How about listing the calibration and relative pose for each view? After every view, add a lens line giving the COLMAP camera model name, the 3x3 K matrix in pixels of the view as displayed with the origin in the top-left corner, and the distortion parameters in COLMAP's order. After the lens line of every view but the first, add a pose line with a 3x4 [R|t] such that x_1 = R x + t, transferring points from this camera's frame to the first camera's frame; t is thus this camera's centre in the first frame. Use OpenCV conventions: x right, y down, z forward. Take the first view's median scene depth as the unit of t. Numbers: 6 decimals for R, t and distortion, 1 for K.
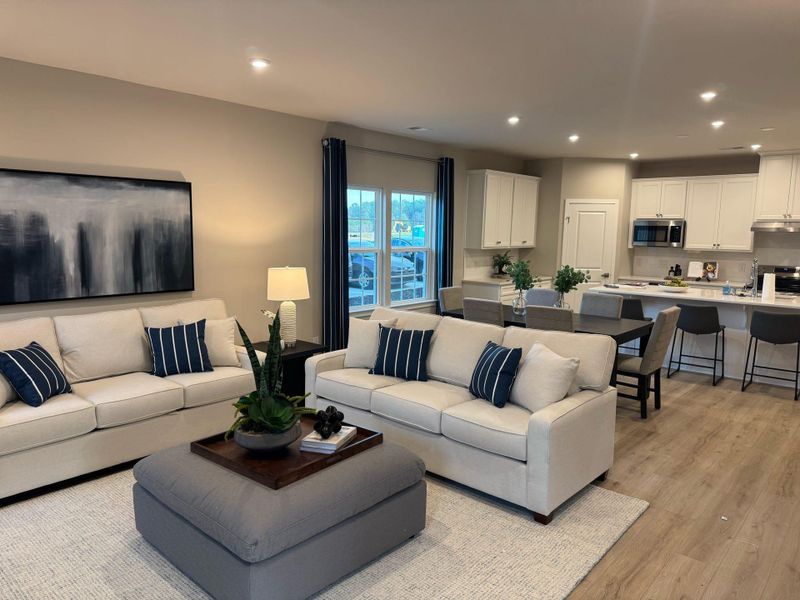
lens RADIAL K [[565.2, 0, 400.0], [0, 565.2, 300.0], [0, 0, 1]] dist [0.055999, -0.079917]
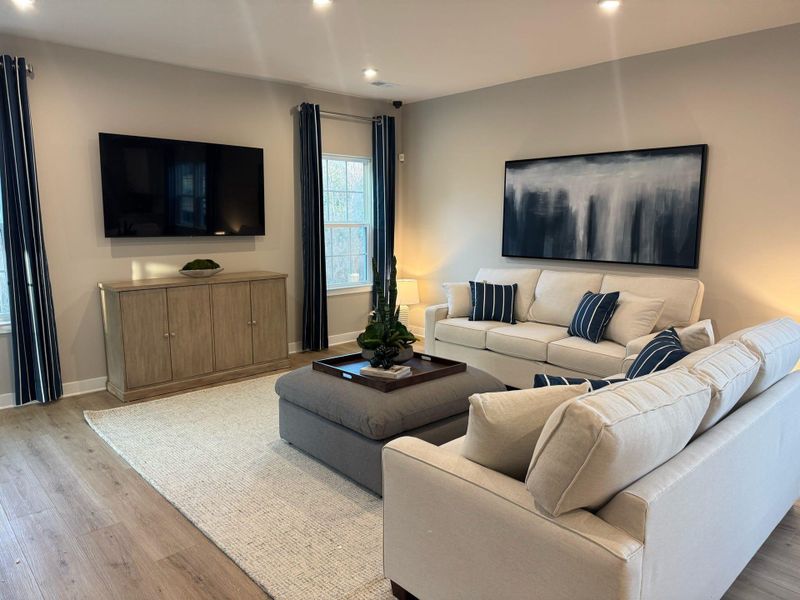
lens RADIAL K [[565.2, 0, 400.0], [0, 565.2, 300.0], [0, 0, 1]] dist [0.055999, -0.079917]
pose [[-0.103933, 0.136963, -0.985109, 0.630725], [-0.125072, 0.980810, 0.149561, -0.049288], [0.986689, 0.138754, -0.084808, 0.711592]]
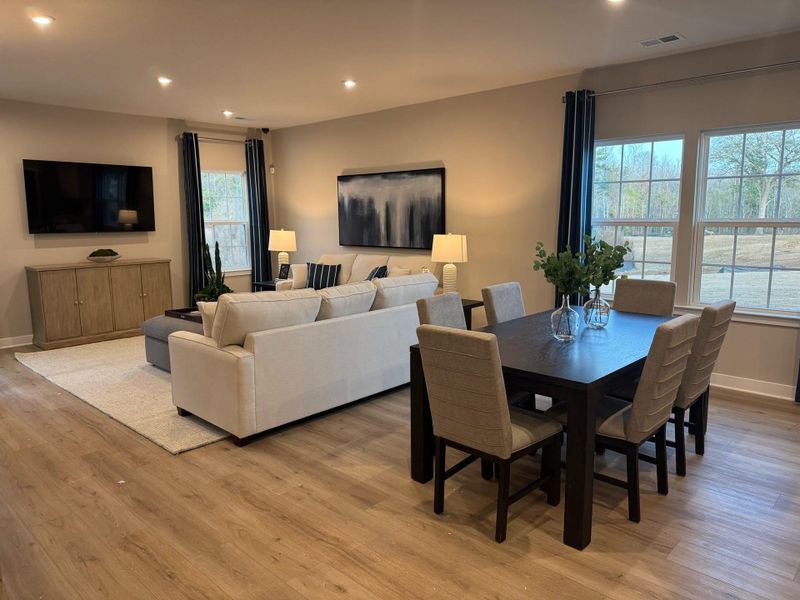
lens RADIAL K [[569.6, 0, 408.7], [0, 569.6, 303.4], [0, 0, 1]] dist [0.057076, -0.086022]
pose [[-0.026897, 0.145066, -0.989056, 1.092349], [-0.116571, 0.982209, 0.147231, -0.092215], [0.992818, 0.119256, -0.009508, 1.070649]]
